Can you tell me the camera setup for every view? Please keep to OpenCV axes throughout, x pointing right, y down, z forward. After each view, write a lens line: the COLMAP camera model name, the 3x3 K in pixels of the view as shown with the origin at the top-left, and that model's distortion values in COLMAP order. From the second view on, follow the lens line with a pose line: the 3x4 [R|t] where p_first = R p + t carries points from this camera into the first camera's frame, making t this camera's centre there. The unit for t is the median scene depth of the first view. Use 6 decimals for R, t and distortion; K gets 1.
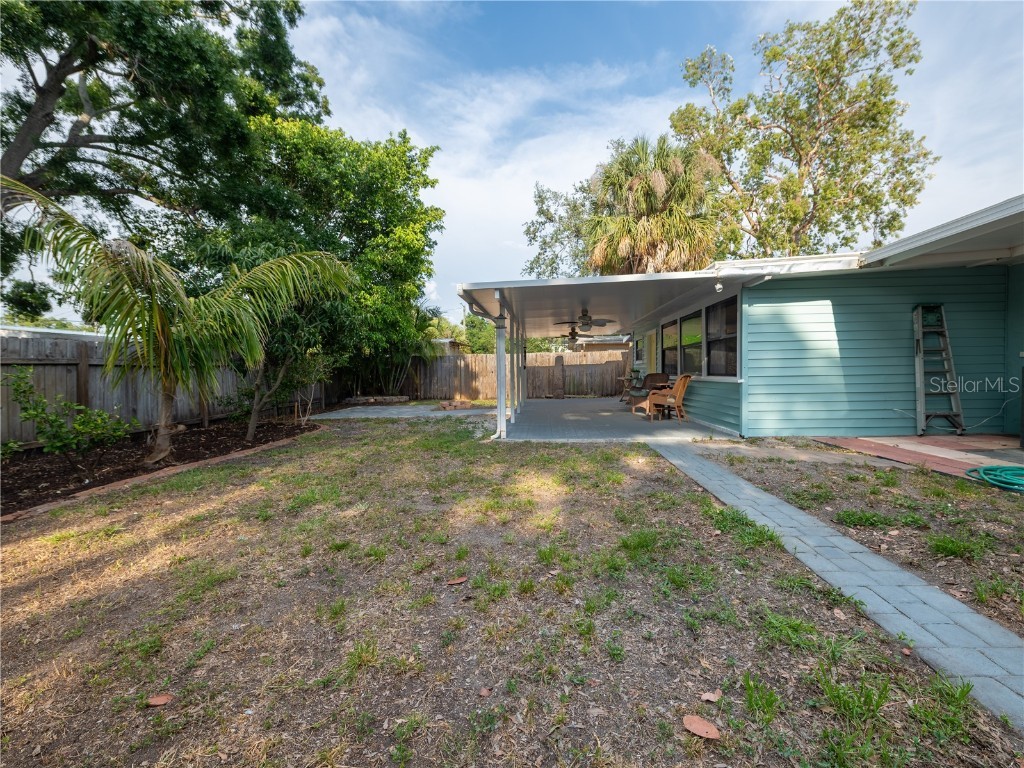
lens RADIAL K [[408.3, 0, 514.3], [0, 408.3, 383.1], [0, 0, 1]] dist [0.011162, 0.000022]
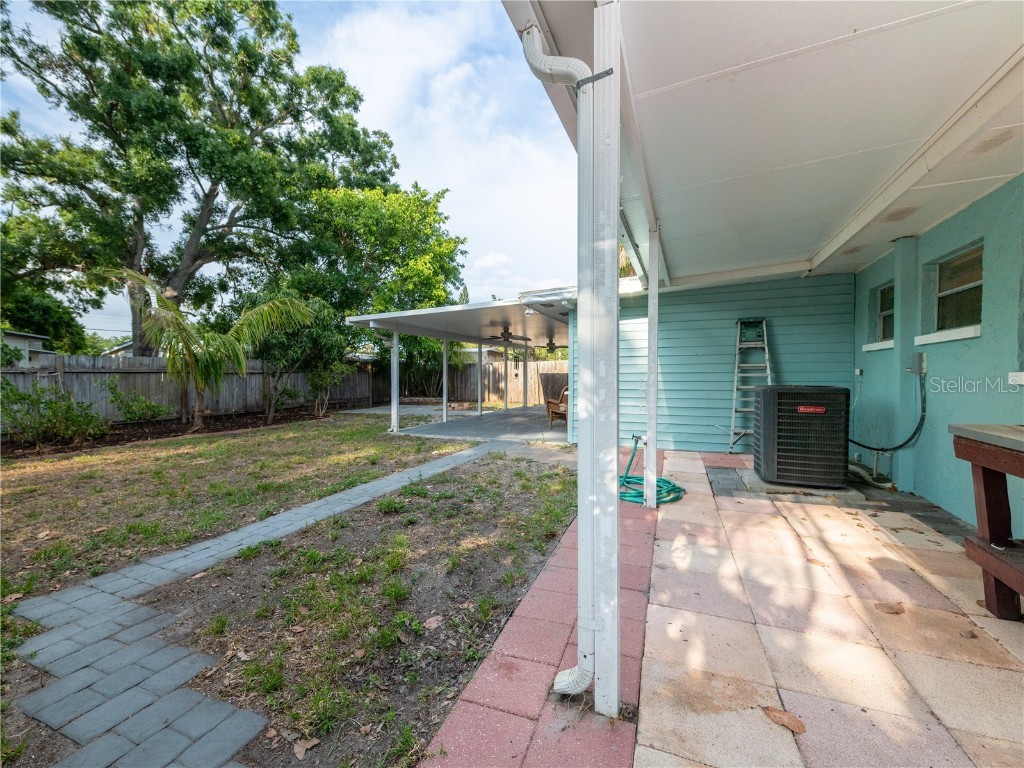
lens RADIAL K [[408.3, 0, 506.6], [0, 408.3, 382.0], [0, 0, 1]] dist [0.011162, 0.000022]
pose [[0.944828, 0.021100, -0.326887, 0.363031], [-0.027669, 0.999498, -0.015458, -0.005432], [0.326397, 0.023650, 0.944937, -0.047216]]
